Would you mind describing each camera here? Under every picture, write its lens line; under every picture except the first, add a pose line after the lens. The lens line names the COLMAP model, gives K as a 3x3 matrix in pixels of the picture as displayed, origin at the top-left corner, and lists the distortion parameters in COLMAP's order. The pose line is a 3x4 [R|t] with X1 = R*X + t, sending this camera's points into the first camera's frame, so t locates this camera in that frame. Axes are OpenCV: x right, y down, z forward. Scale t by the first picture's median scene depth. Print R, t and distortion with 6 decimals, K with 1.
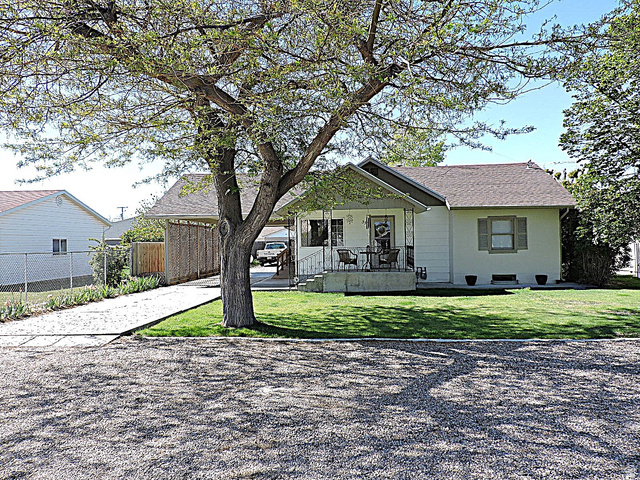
lens RADIAL K [[442.0, 0, 320.0], [0, 442.0, 240.0], [0, 0, 1]] dist [-0.019646, 0.002528]
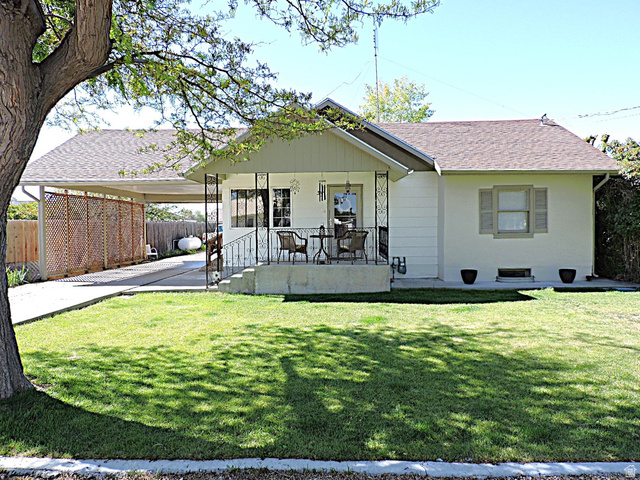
lens RADIAL K [[446.9, 0, 320.0], [0, 446.9, 240.0], [0, 0, 1]] dist [-0.018768, 0.004745]
pose [[0.999029, 0.005090, 0.043753, 0.074746], [-0.006701, 0.999302, 0.036752, 0.009009], [-0.043536, -0.037009, 0.998366, 0.304901]]
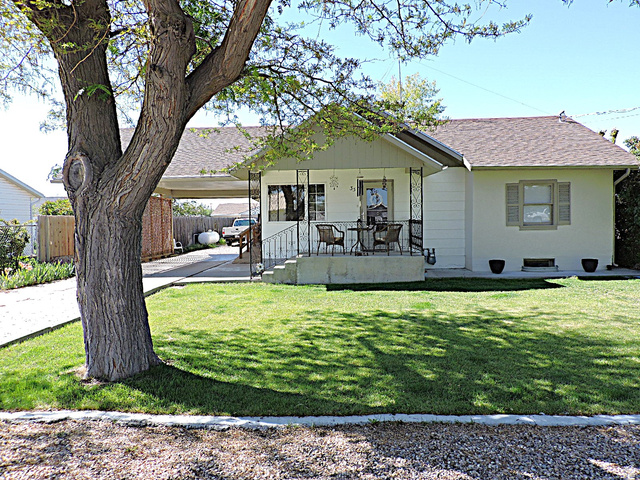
lens RADIAL K [[442.0, 0, 320.0], [0, 442.0, 240.0], [0, 0, 1]] dist [-0.019646, 0.002528]
pose [[0.999048, -0.001647, 0.043585, 0.012890], [-0.000551, 0.998730, 0.050388, 0.009810], [-0.043612, -0.050364, 0.997778, 0.275404]]
